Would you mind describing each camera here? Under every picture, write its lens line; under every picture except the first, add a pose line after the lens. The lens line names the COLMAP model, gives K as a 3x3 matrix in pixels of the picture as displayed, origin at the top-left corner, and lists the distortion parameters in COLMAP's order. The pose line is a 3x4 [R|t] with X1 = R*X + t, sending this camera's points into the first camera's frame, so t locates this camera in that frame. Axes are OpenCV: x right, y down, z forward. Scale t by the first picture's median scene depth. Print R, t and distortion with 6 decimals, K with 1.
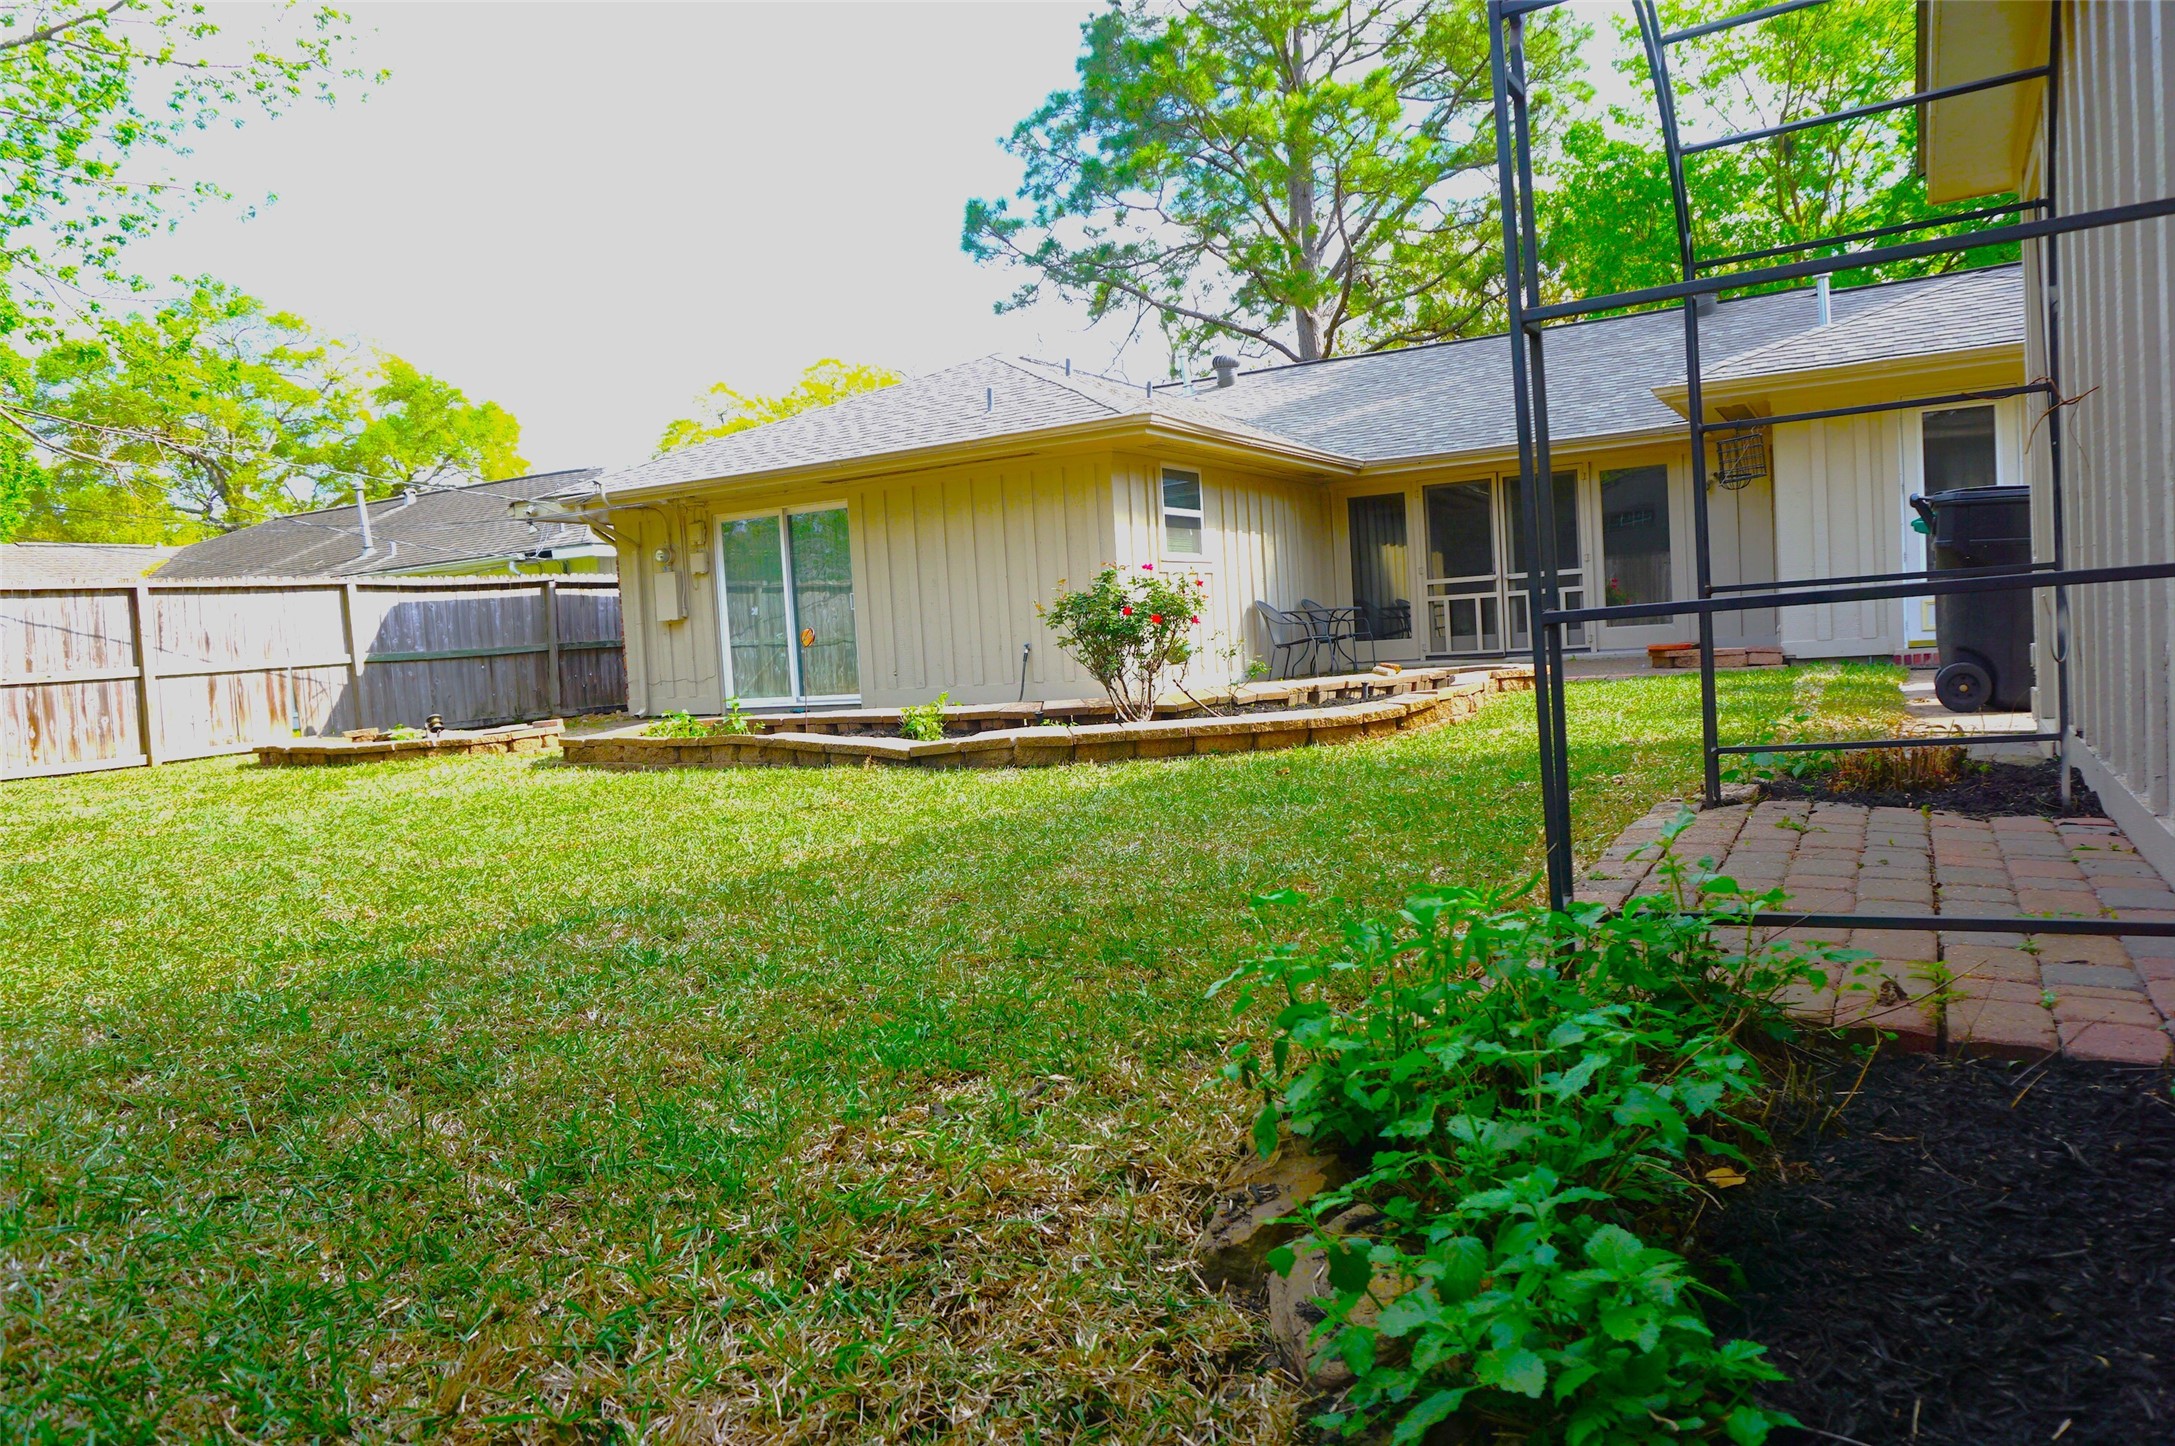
lens RADIAL K [[1448.1, 0, 1094.7], [0, 1448.1, 721.1], [0, 0, 1]] dist [-0.048794, 0.022830]
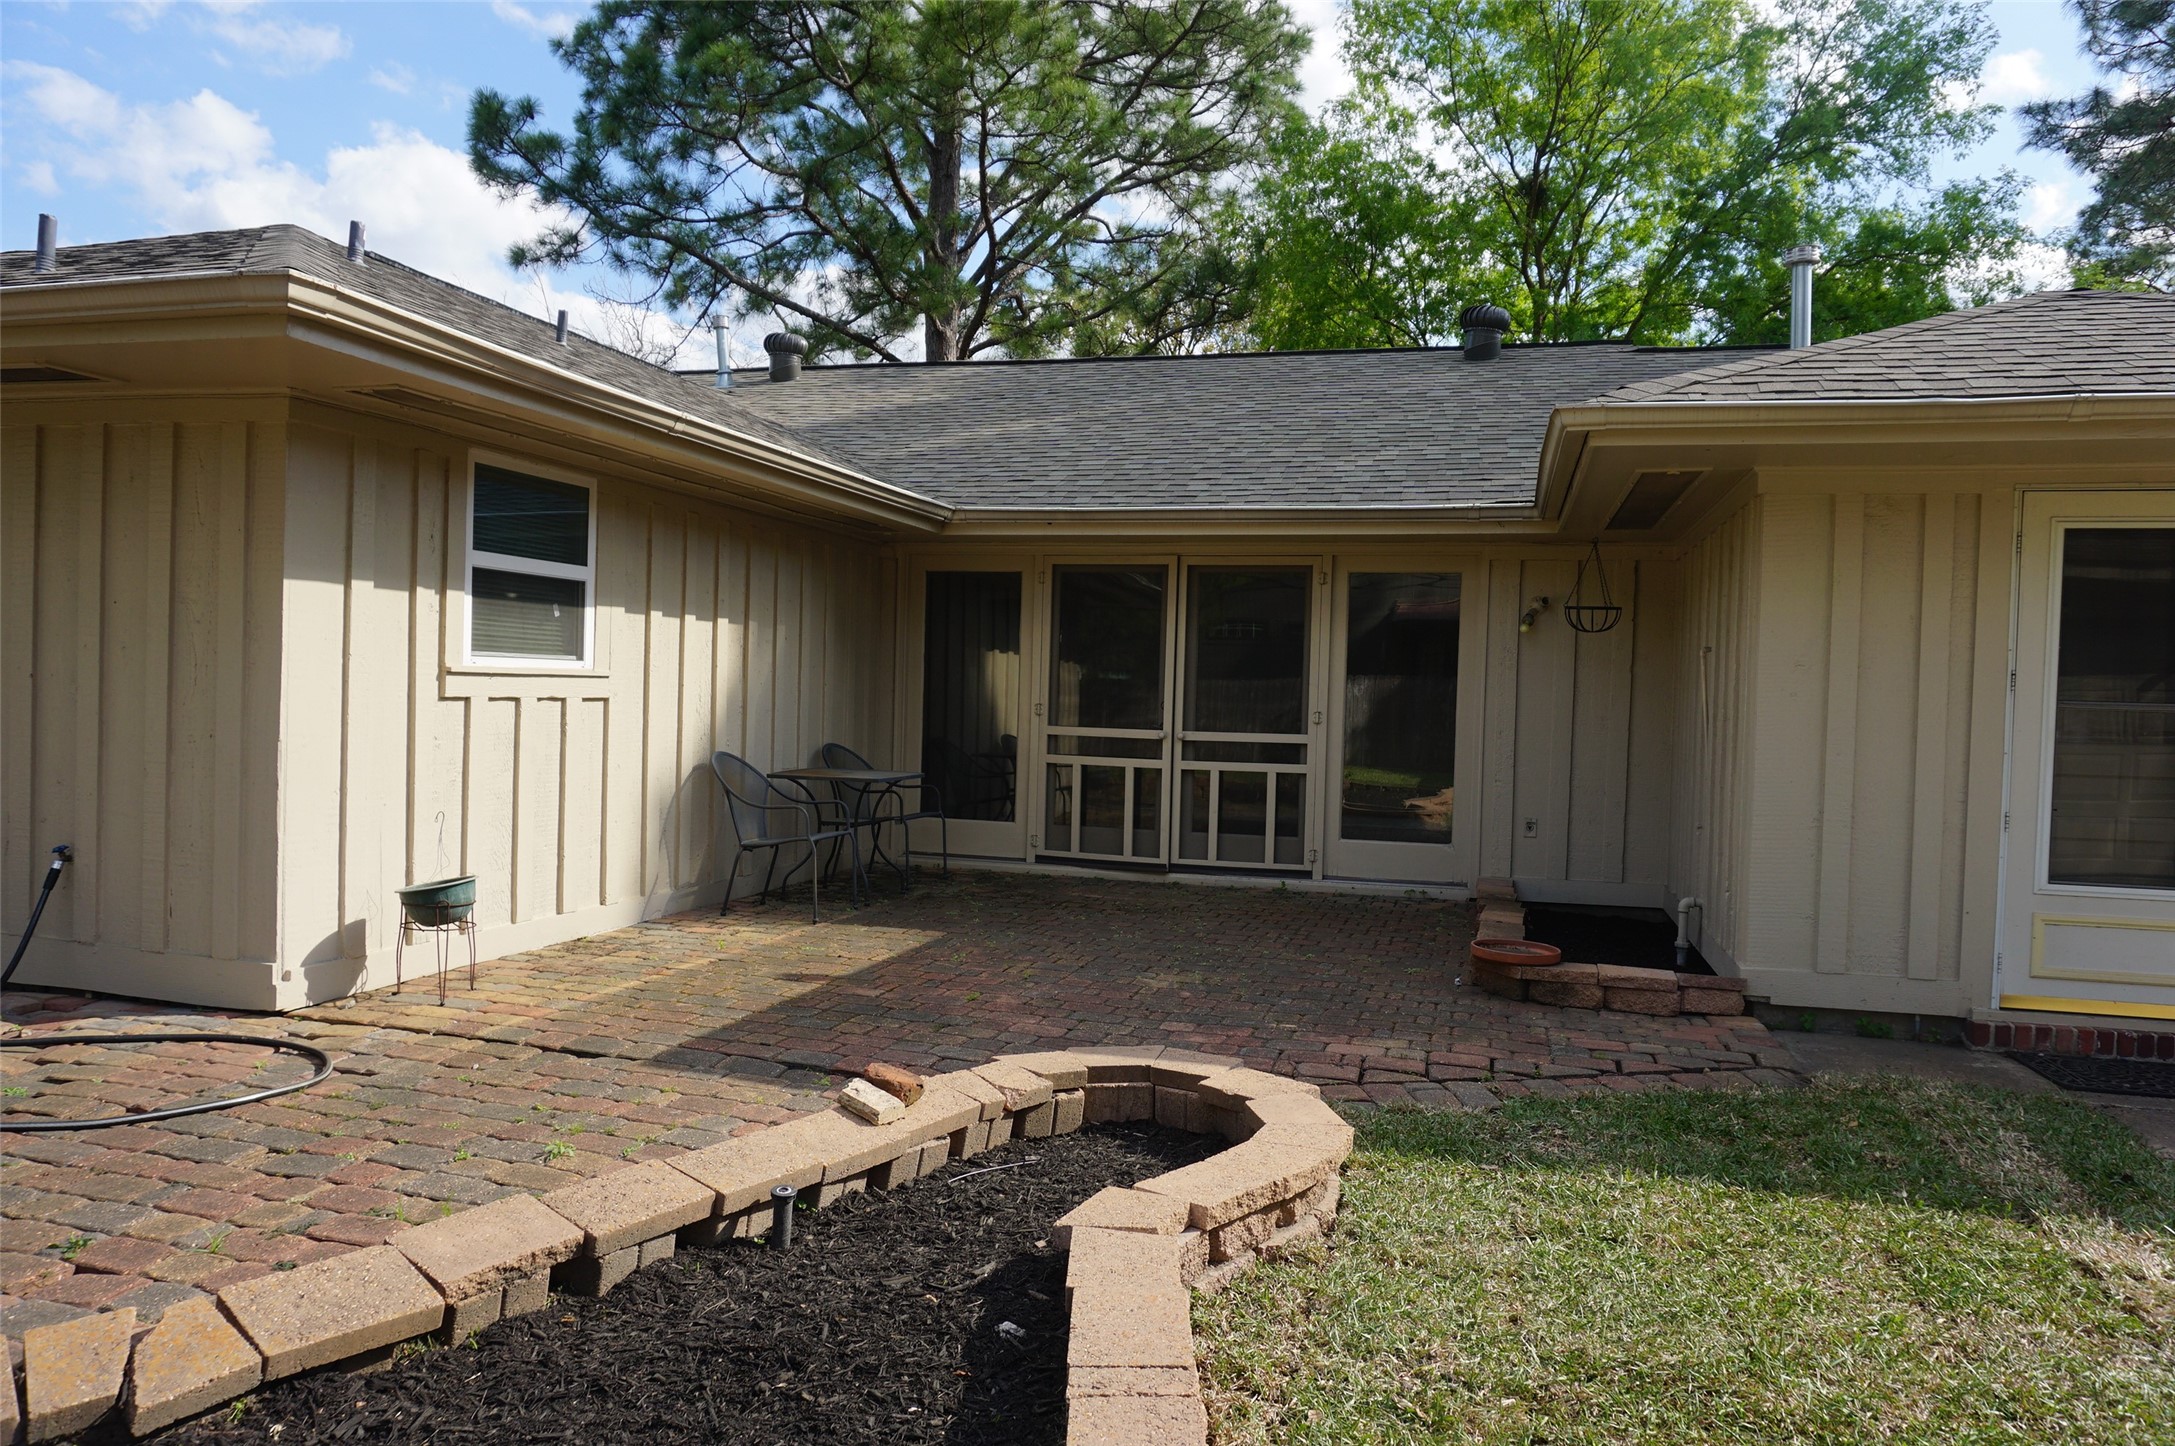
lens RADIAL K [[1448.1, 0, 1096.6], [0, 1448.1, 717.2], [0, 0, 1]] dist [-0.048794, 0.022830]
pose [[0.965051, 0.087009, 0.247195, 0.102867], [-0.076649, 0.995740, -0.051246, -0.071491], [-0.250601, 0.030508, 0.967610, 0.423138]]
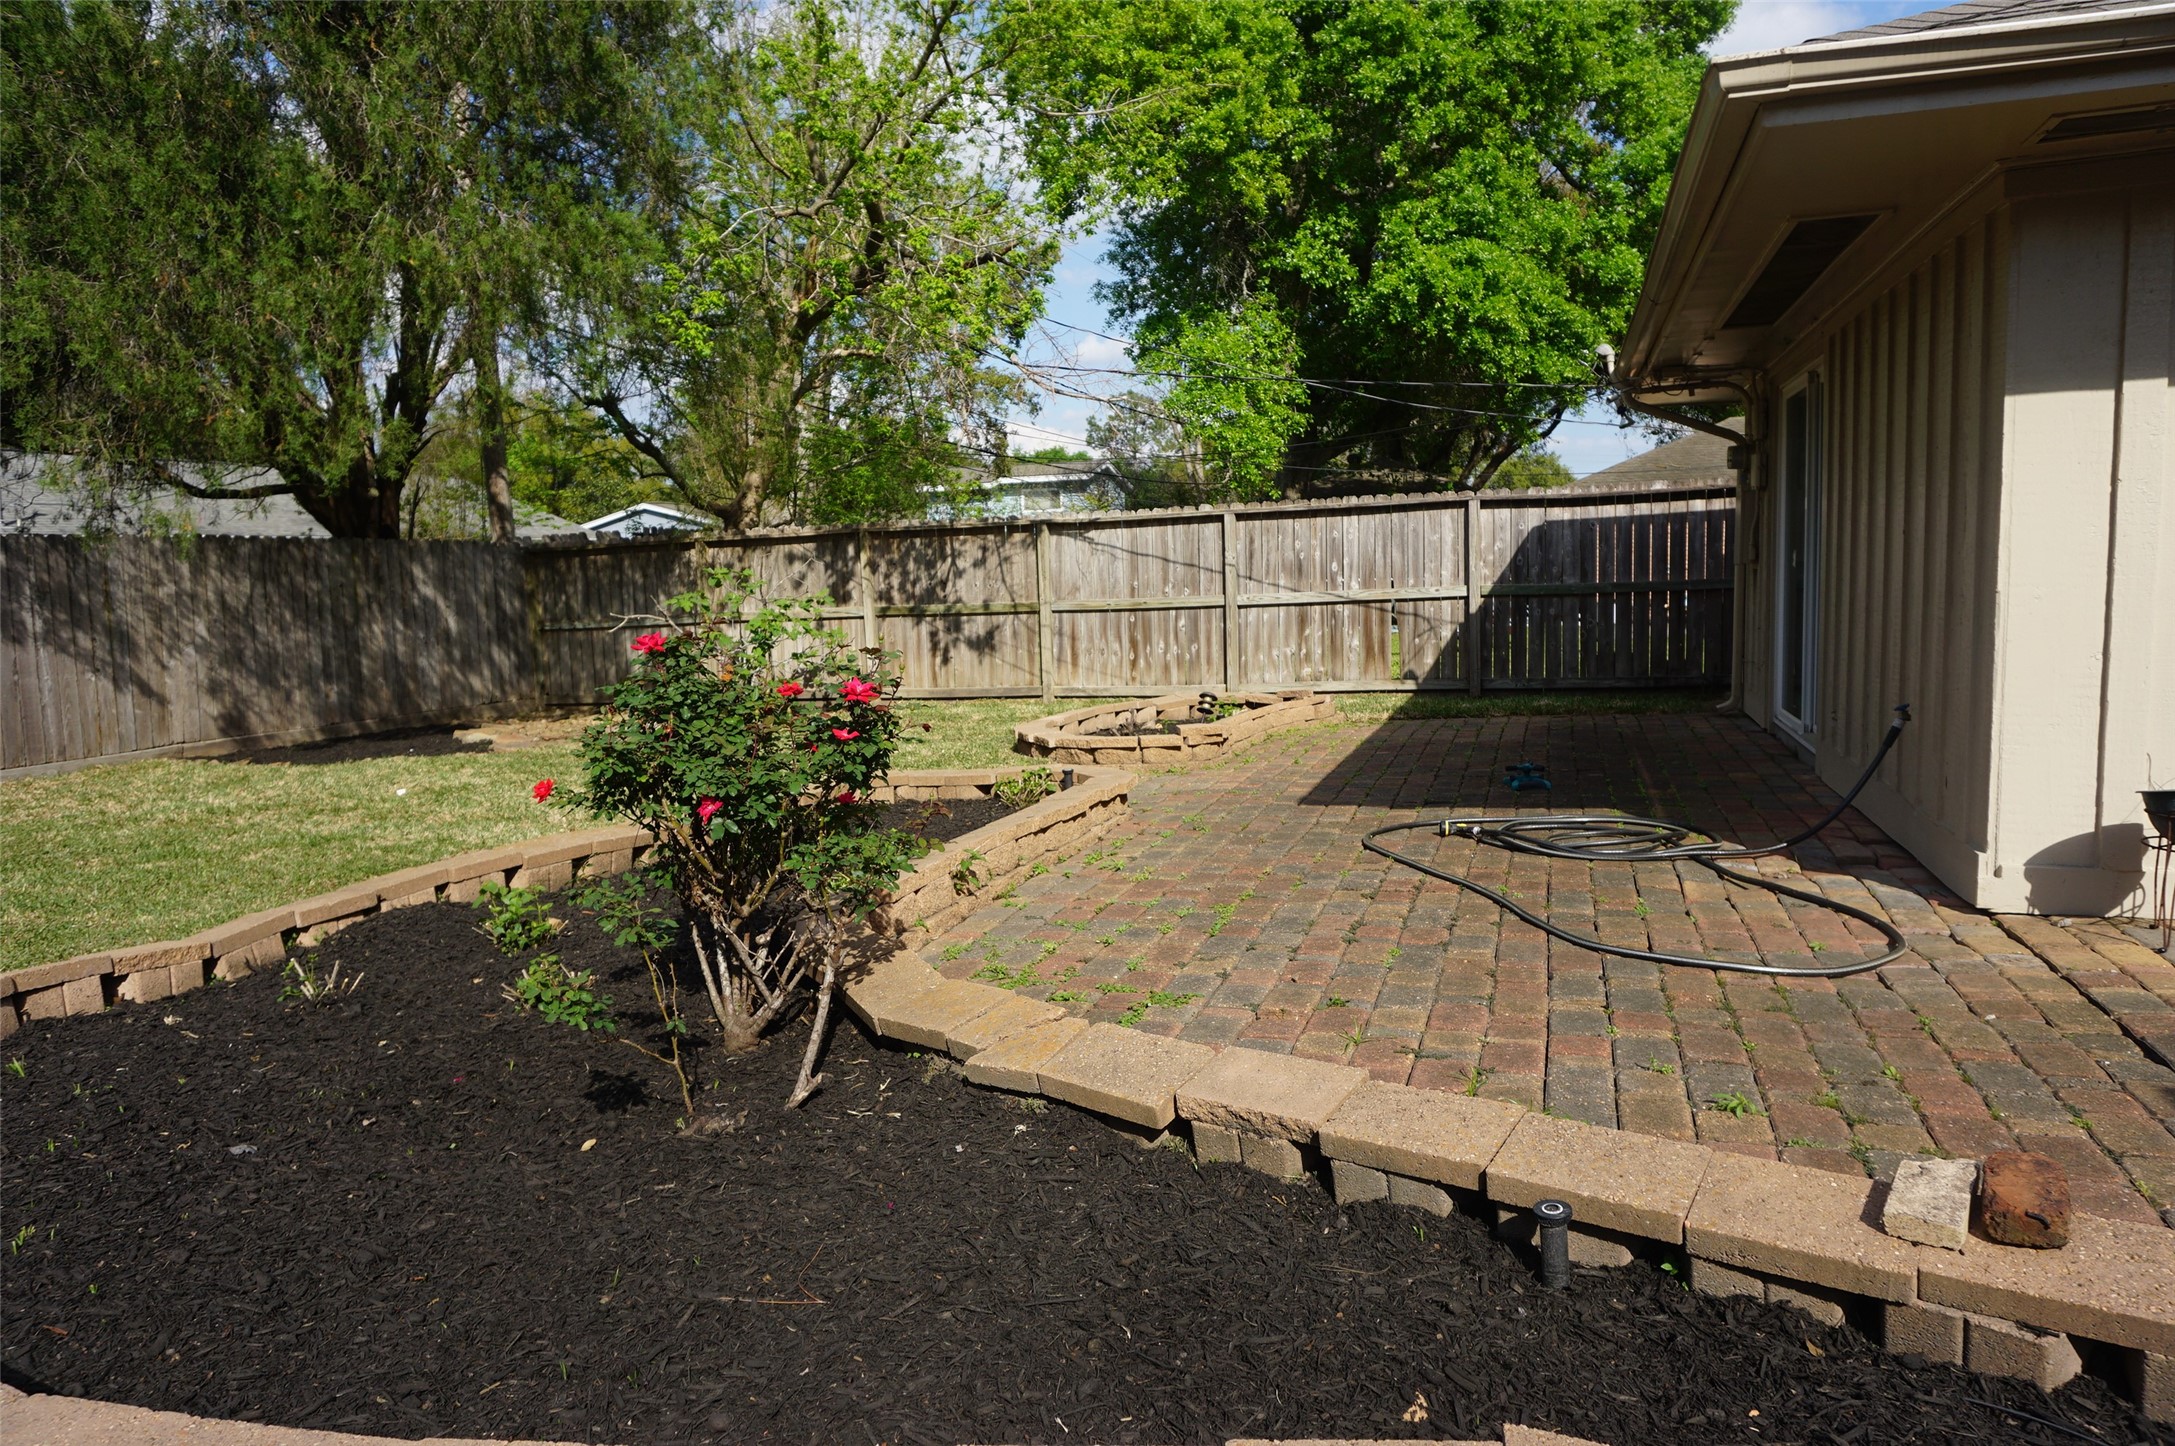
lens RADIAL K [[1448.1, 0, 1091.1], [0, 1448.1, 732.6], [0, 0, 1]] dist [-0.048794, 0.022830]
pose [[0.200240, 0.164217, -0.965886, 0.226019], [-0.034426, 0.986424, 0.160572, -0.079160], [0.979142, 0.001099, 0.203175, 0.548255]]
